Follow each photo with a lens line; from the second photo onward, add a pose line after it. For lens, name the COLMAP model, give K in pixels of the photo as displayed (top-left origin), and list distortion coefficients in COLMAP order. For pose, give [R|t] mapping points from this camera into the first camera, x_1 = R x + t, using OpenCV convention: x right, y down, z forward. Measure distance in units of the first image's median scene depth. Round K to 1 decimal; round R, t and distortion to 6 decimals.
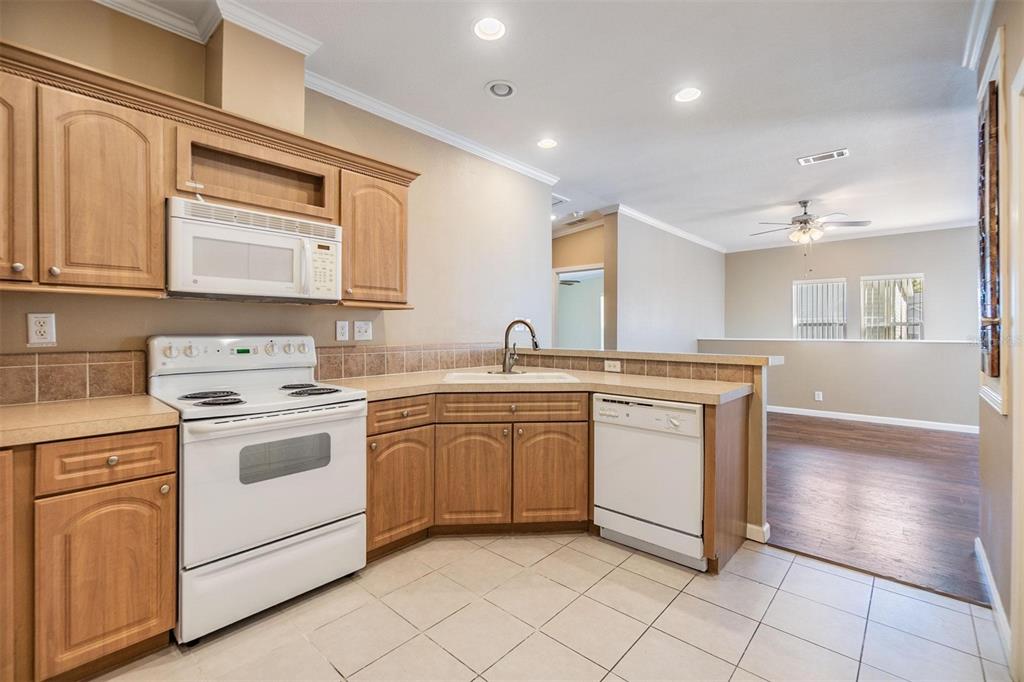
lens RADIAL K [[451.0, 0, 508.0], [0, 451.0, 329.6], [0, 0, 1]] dist [-0.008207, 0.000729]
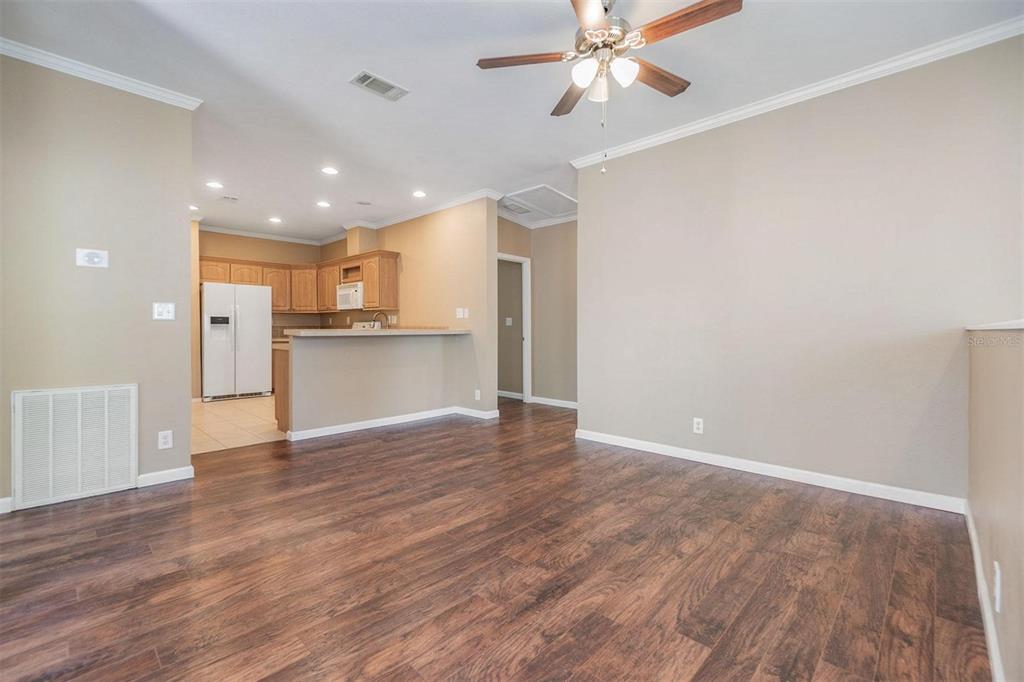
lens RADIAL K [[451.0, 0, 508.0], [0, 451.0, 329.6], [0, 0, 1]] dist [-0.008207, 0.000729]
pose [[-0.039120, -0.000603, -0.999234, 2.422768], [0.000164, 1.000000, -0.000610, 0.067495], [0.999235, -0.000188, -0.039120, 2.065509]]
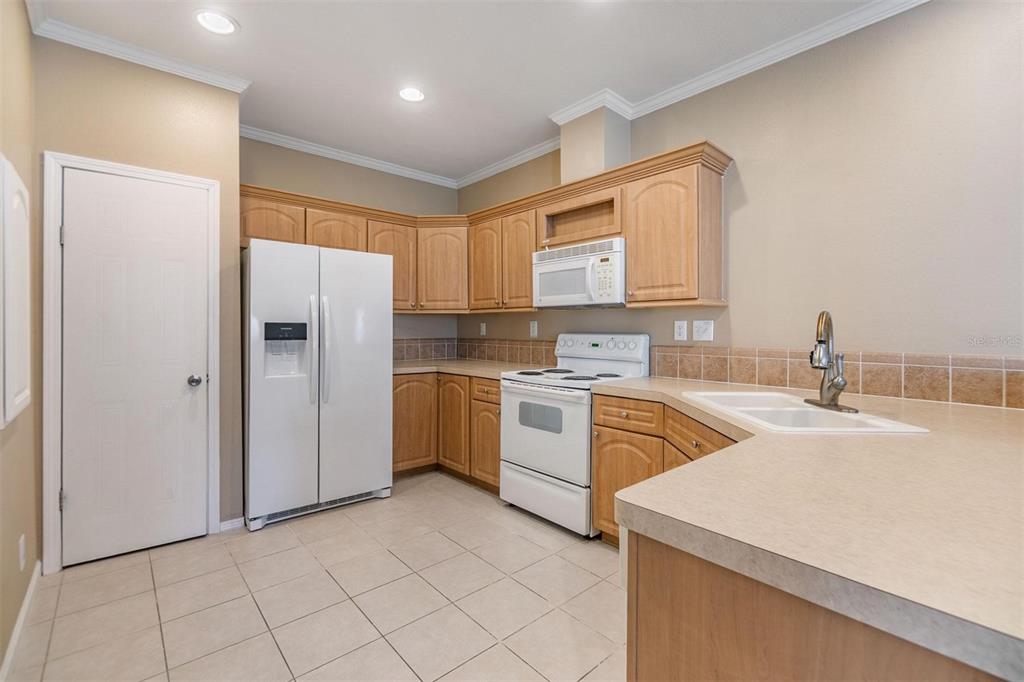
lens RADIAL K [[451.0, 0, 508.0], [0, 451.0, 329.6], [0, 0, 1]] dist [-0.008207, 0.000729]
pose [[-0.117692, -0.002204, -0.993048, 0.791105], [-0.003229, 0.999993, -0.001837, 0.003986], [0.993045, 0.002991, -0.117698, 0.875539]]
